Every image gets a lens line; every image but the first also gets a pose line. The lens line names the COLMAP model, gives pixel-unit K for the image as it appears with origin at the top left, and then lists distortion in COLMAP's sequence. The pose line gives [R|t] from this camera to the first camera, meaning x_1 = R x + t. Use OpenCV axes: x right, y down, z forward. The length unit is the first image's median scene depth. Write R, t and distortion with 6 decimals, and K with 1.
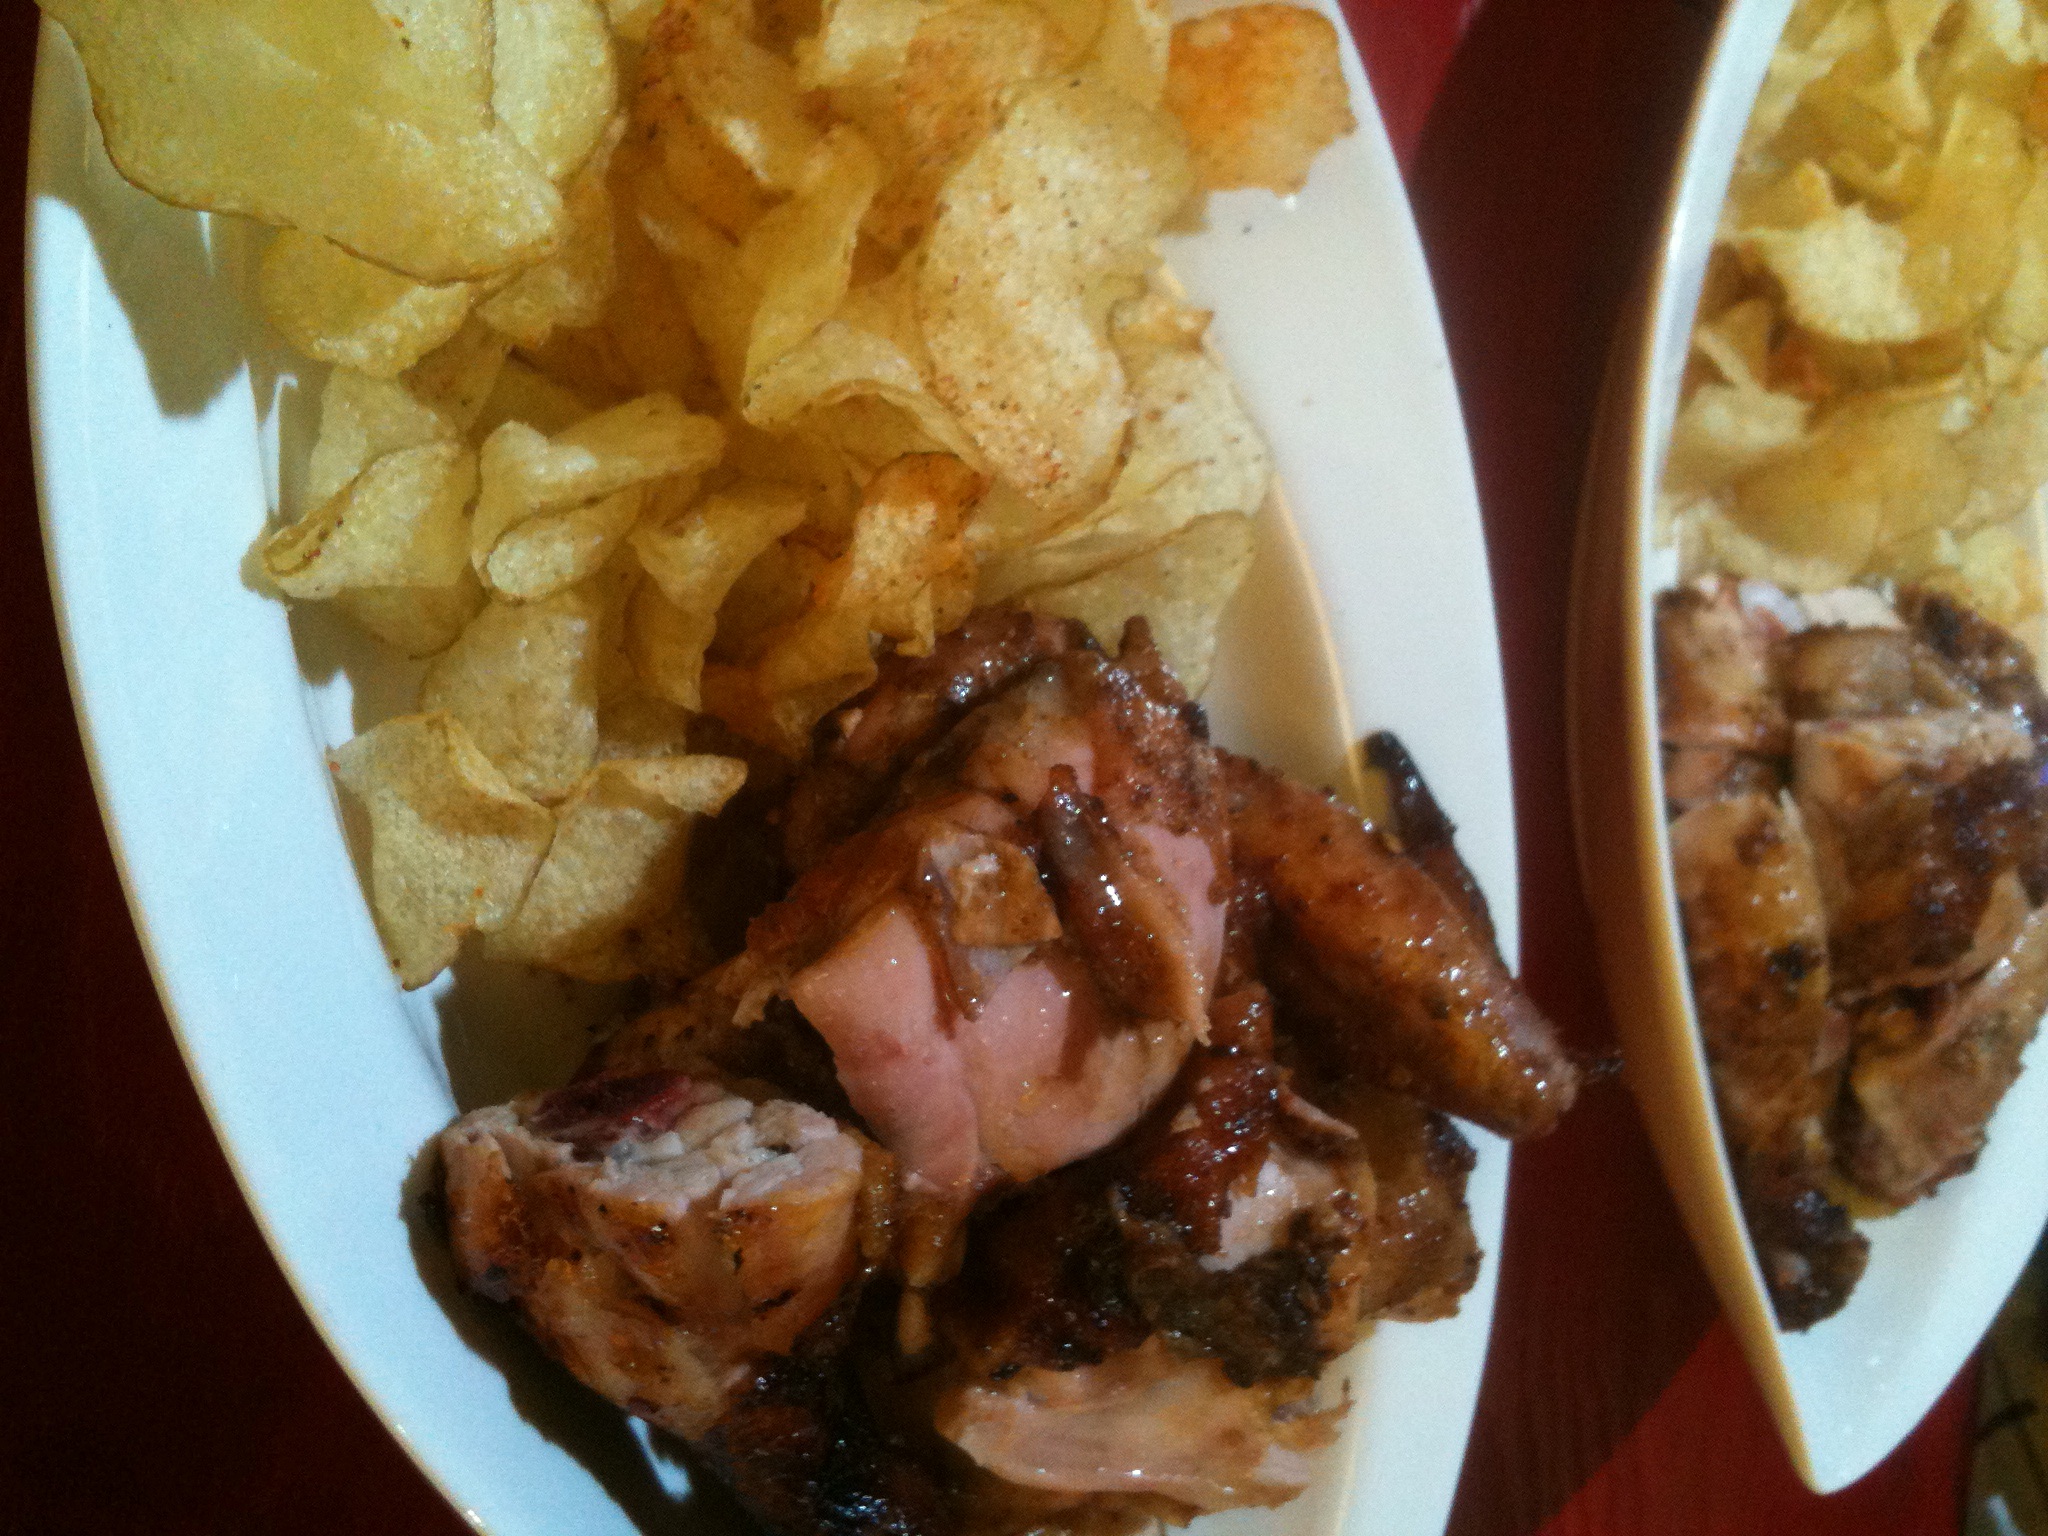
lens RADIAL K [[2258.3, 0, 1024.0], [0, 2258.3, 768.0], [0, 0, 1]] dist [0.172926, -0.748666]
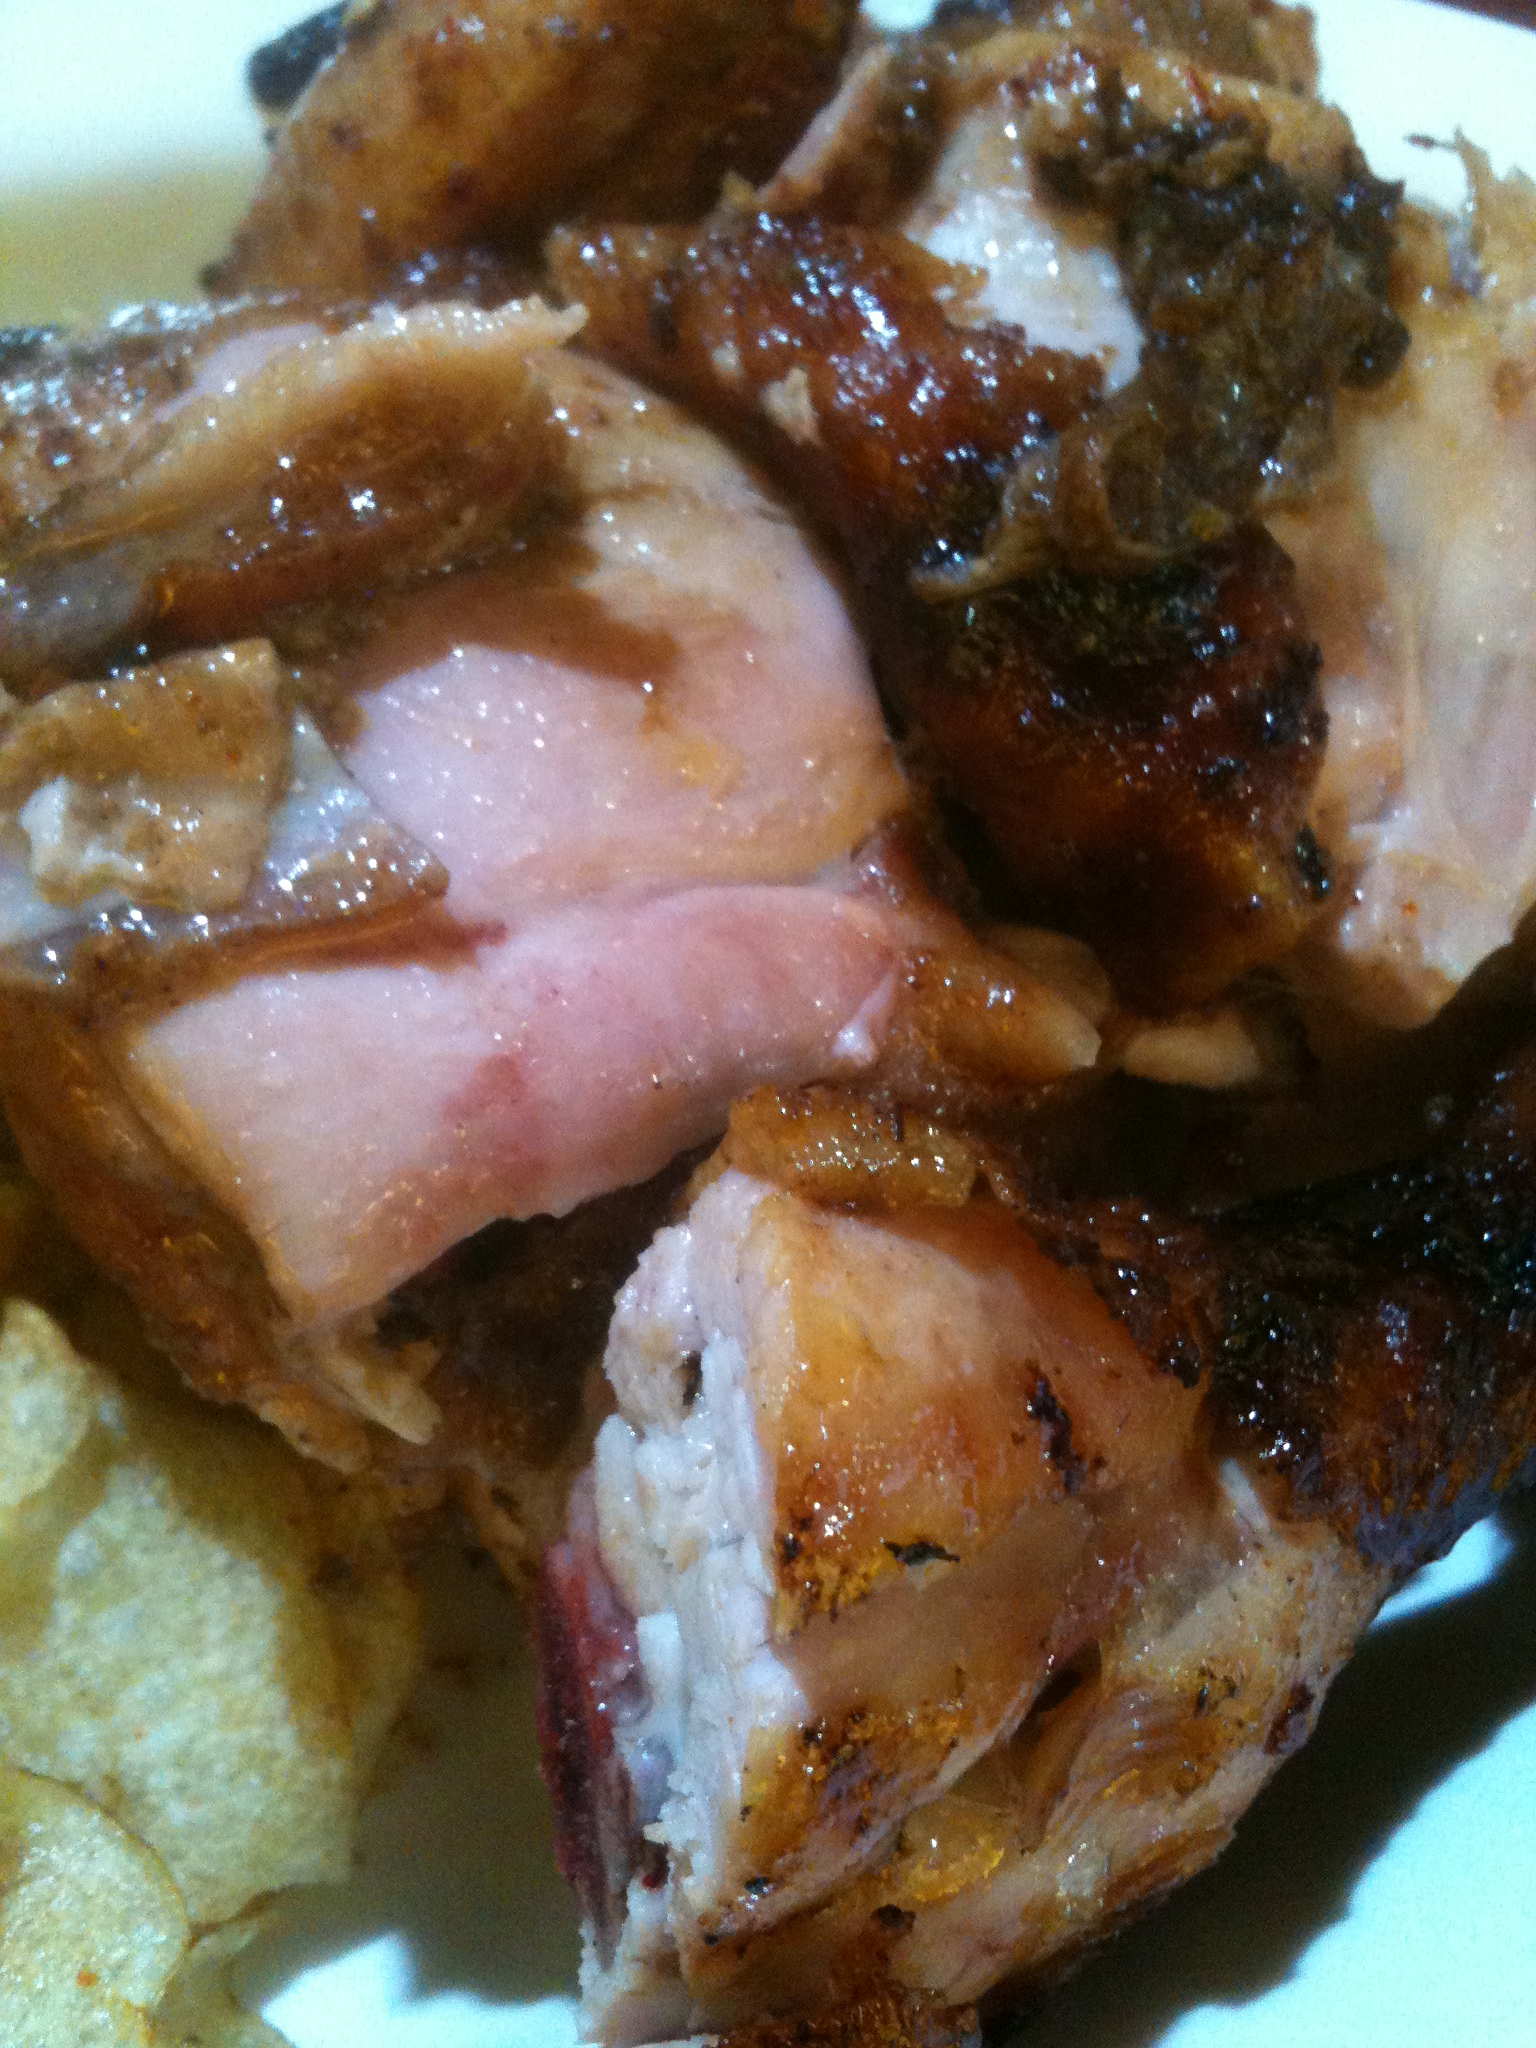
lens RADIAL K [[2258.3, 0, 812.5], [0, 2258.3, 1026.7], [0, 0, 1]] dist [0.172926, -0.748666]
pose [[0.082616, -0.991303, -0.102437, -0.001965], [0.996467, 0.080608, 0.023590, 0.162195], [-0.015127, -0.104024, 0.994460, 0.563859]]
